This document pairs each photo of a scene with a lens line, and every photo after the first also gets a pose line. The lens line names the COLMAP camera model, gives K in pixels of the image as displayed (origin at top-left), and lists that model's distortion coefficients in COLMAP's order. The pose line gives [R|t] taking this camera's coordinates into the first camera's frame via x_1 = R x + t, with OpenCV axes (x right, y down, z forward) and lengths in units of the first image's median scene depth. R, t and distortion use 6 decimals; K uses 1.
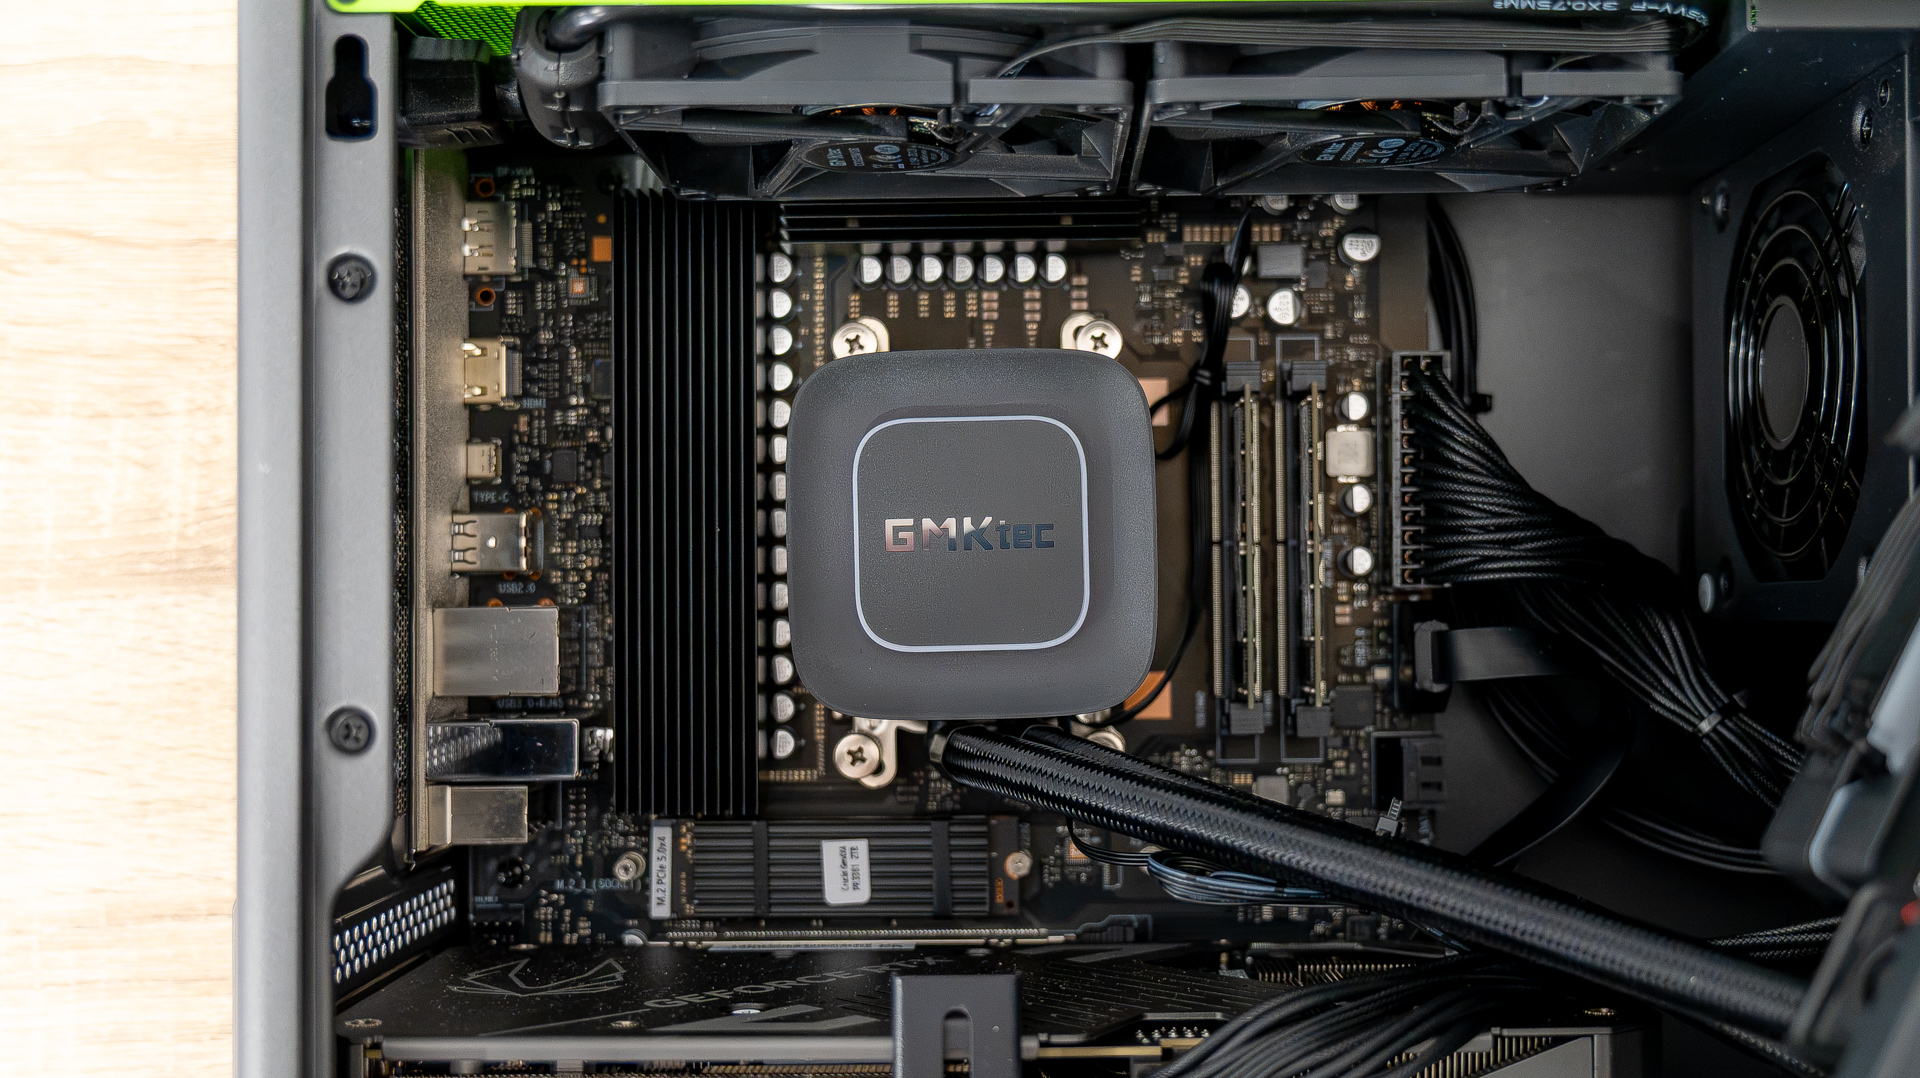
lens RADIAL K [[2047.8, 0, 960.0], [0, 2047.8, 539.0], [0, 0, 1]] dist [0.017932, 0.017631]
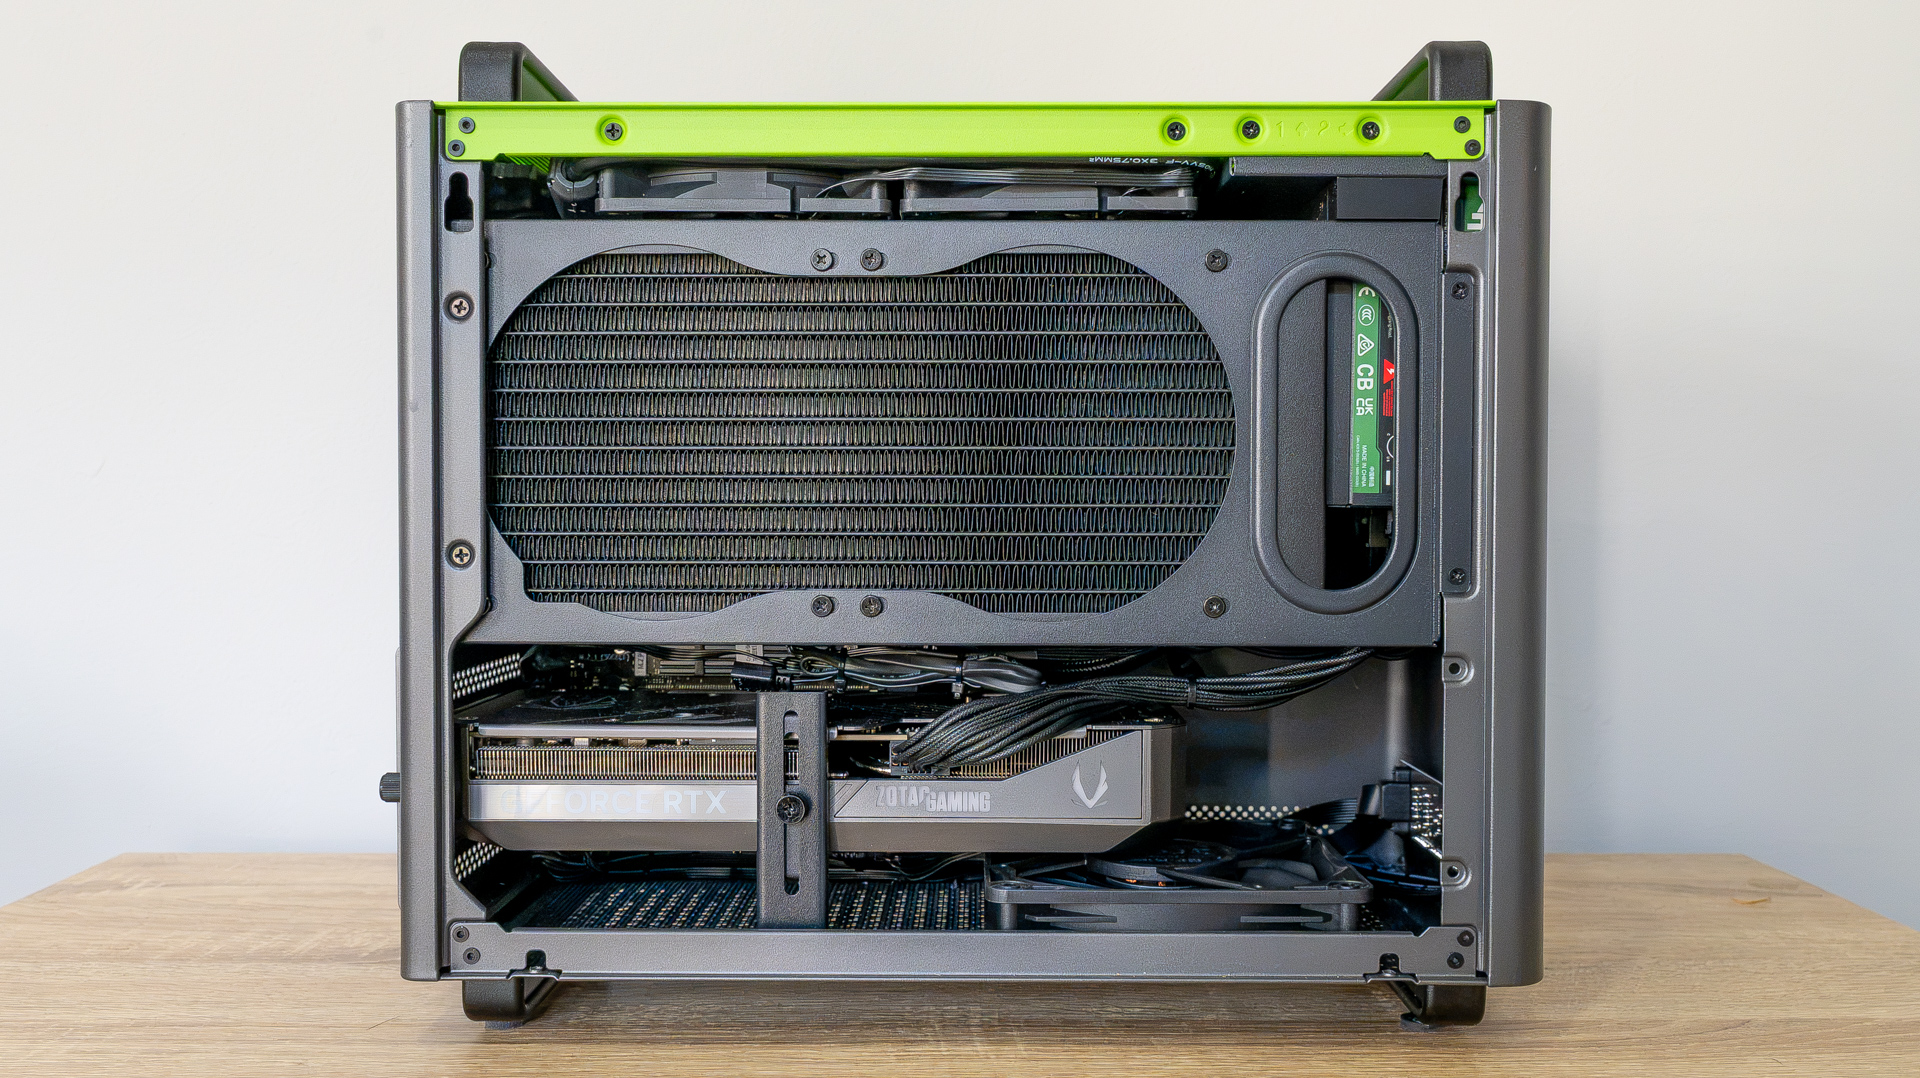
lens RADIAL K [[1797.2, 0, 960.0], [0, 1797.2, 539.0], [0, 0, 1]] dist [-0.013122, -0.010502]
pose [[0.999964, 0.007454, -0.004085, 0.151803], [-0.007230, 0.998606, 0.052293, -0.009019], [0.004469, -0.052261, 0.998623, -0.584591]]
